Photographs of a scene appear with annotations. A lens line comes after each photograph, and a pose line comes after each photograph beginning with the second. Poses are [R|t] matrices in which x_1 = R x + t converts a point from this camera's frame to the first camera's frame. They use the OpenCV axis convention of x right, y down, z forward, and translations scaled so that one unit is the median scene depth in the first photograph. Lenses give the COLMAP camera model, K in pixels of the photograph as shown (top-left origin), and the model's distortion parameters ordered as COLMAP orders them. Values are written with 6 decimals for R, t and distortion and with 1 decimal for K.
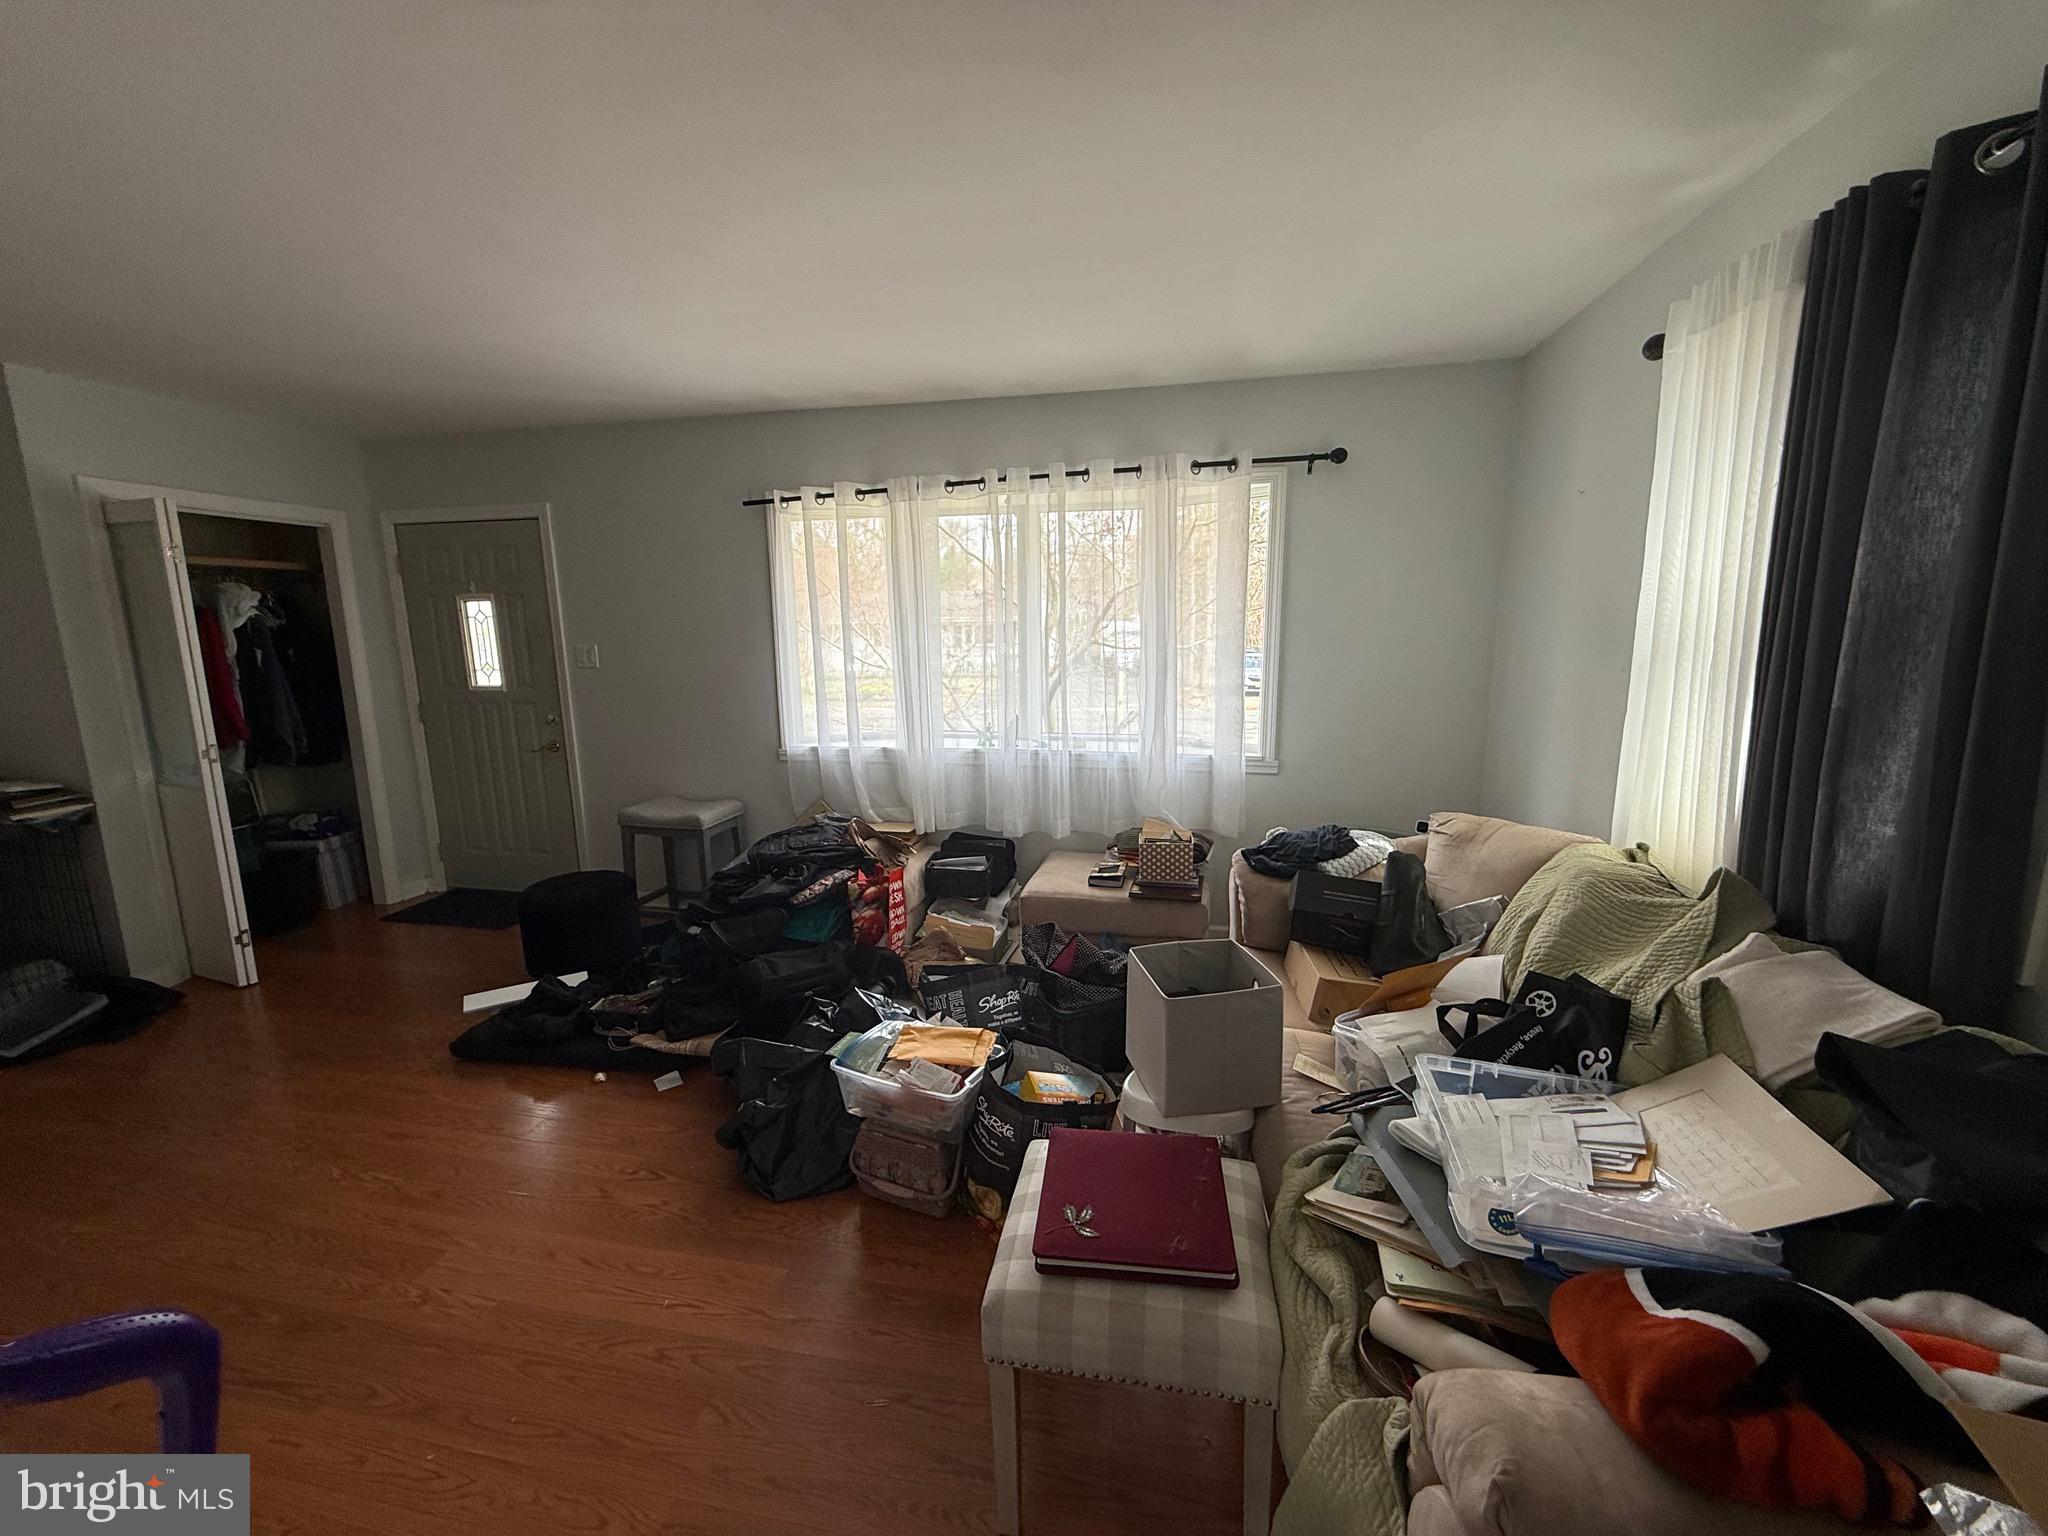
lens RADIAL K [[821.1, 0, 1024.0], [0, 821.1, 768.0], [0, 0, 1]] dist [0.009761, -0.000090]
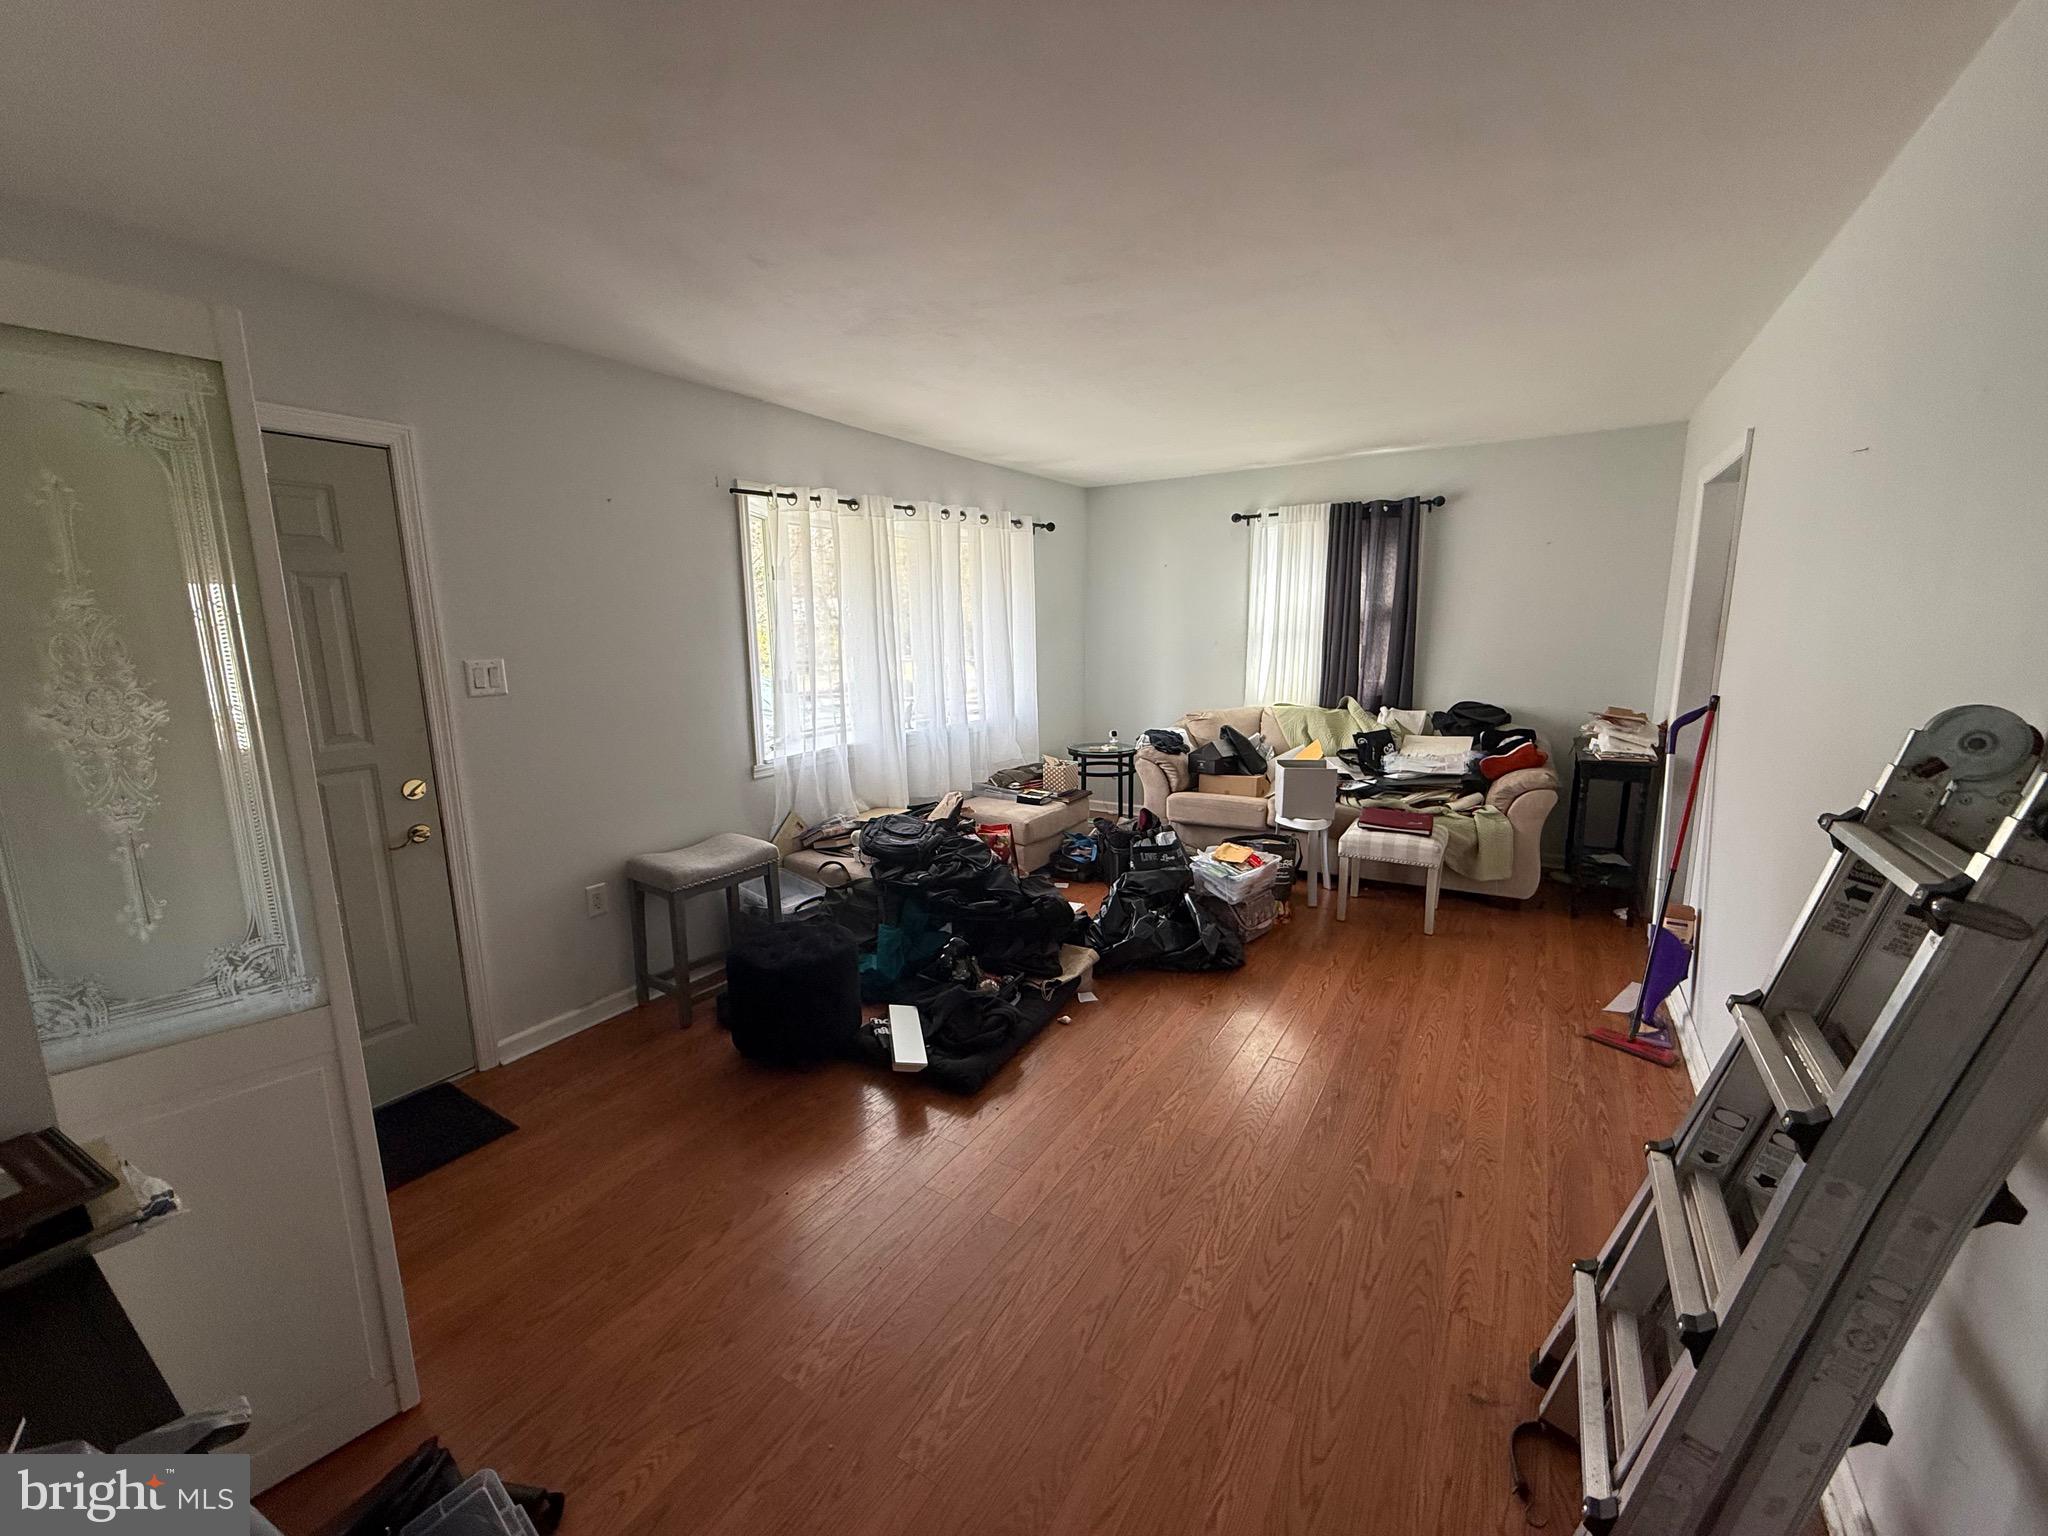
lens RADIAL K [[821.1, 0, 1024.0], [0, 821.1, 768.0], [0, 0, 1]] dist [0.009761, -0.000090]
pose [[0.349324, -0.156136, 0.923902, -1.273490], [0.180735, 0.978730, 0.097066, -0.068655], [-0.919406, 0.133074, 0.370113, 0.492338]]
